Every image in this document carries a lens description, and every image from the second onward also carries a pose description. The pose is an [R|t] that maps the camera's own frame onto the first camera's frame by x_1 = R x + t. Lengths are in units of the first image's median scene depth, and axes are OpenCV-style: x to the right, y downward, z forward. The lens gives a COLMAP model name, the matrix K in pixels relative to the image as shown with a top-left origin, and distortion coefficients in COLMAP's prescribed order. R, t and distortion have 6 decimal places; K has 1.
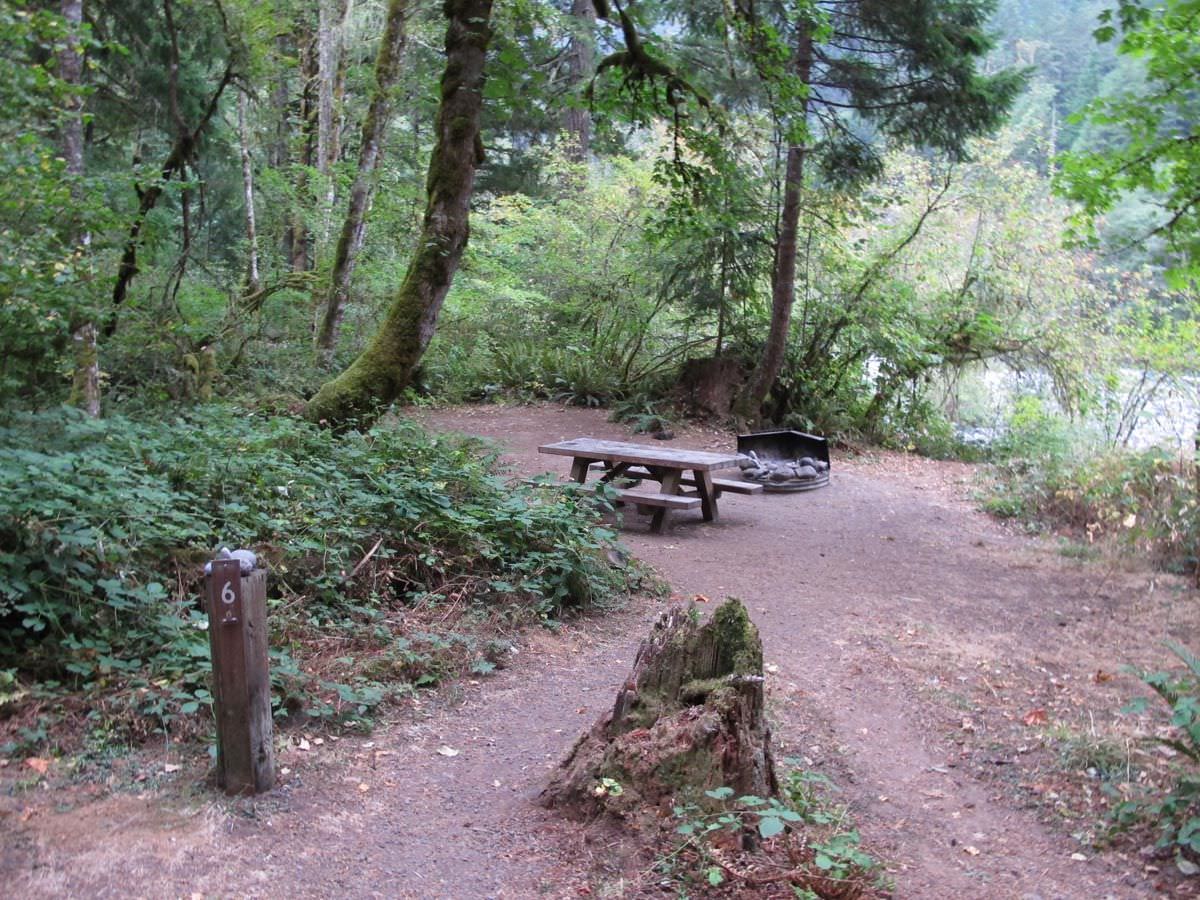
lens RADIAL K [[969.8, 0, 600.0], [0, 969.8, 450.0], [0, 0, 1]] dist [-0.116834, -0.000148]
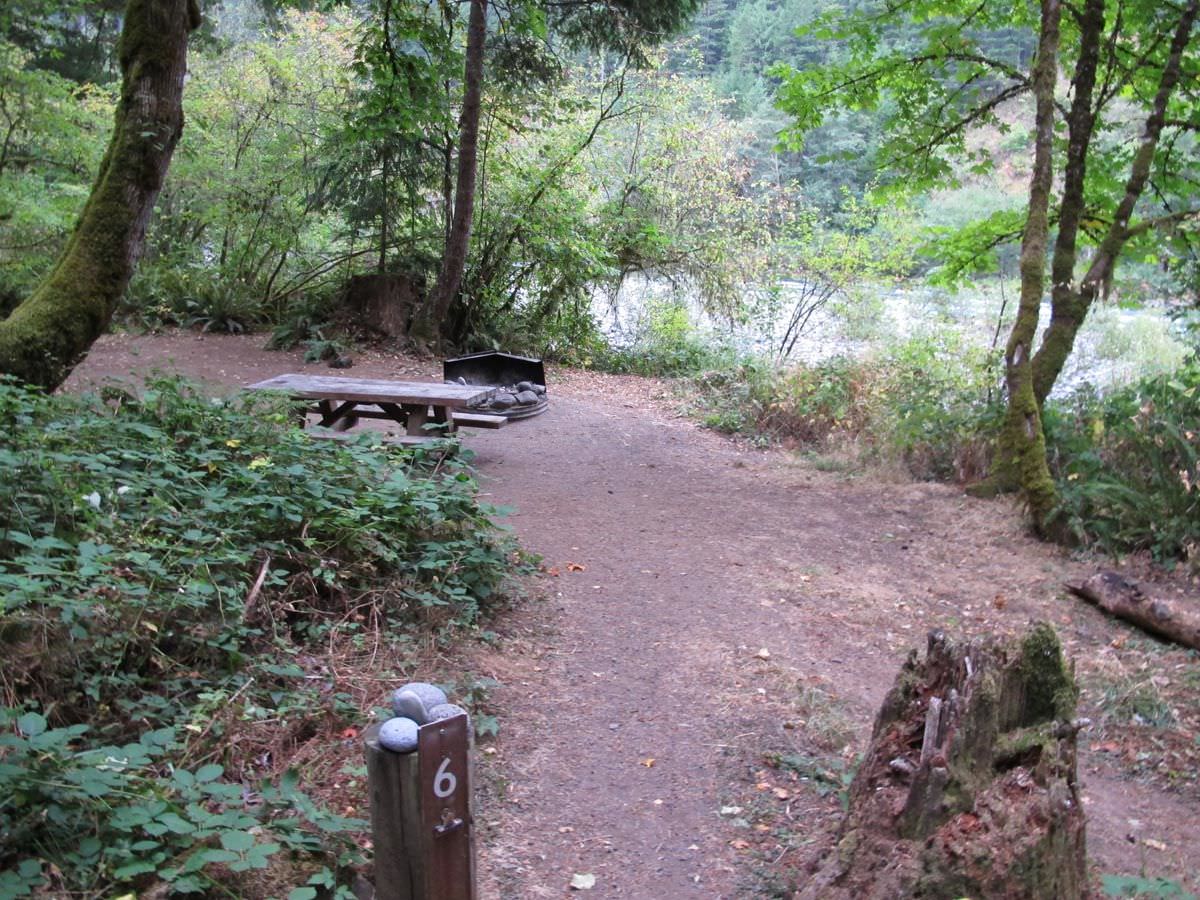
lens RADIAL K [[985.0, 0, 600.0], [0, 985.0, 450.0], [0, 0, 1]] dist [-0.147756, 0.120934]
pose [[0.912814, -0.078273, 0.400804, -0.087118], [0.042677, 0.994369, 0.096996, -0.012994], [-0.406140, -0.071435, 0.911015, 0.084327]]
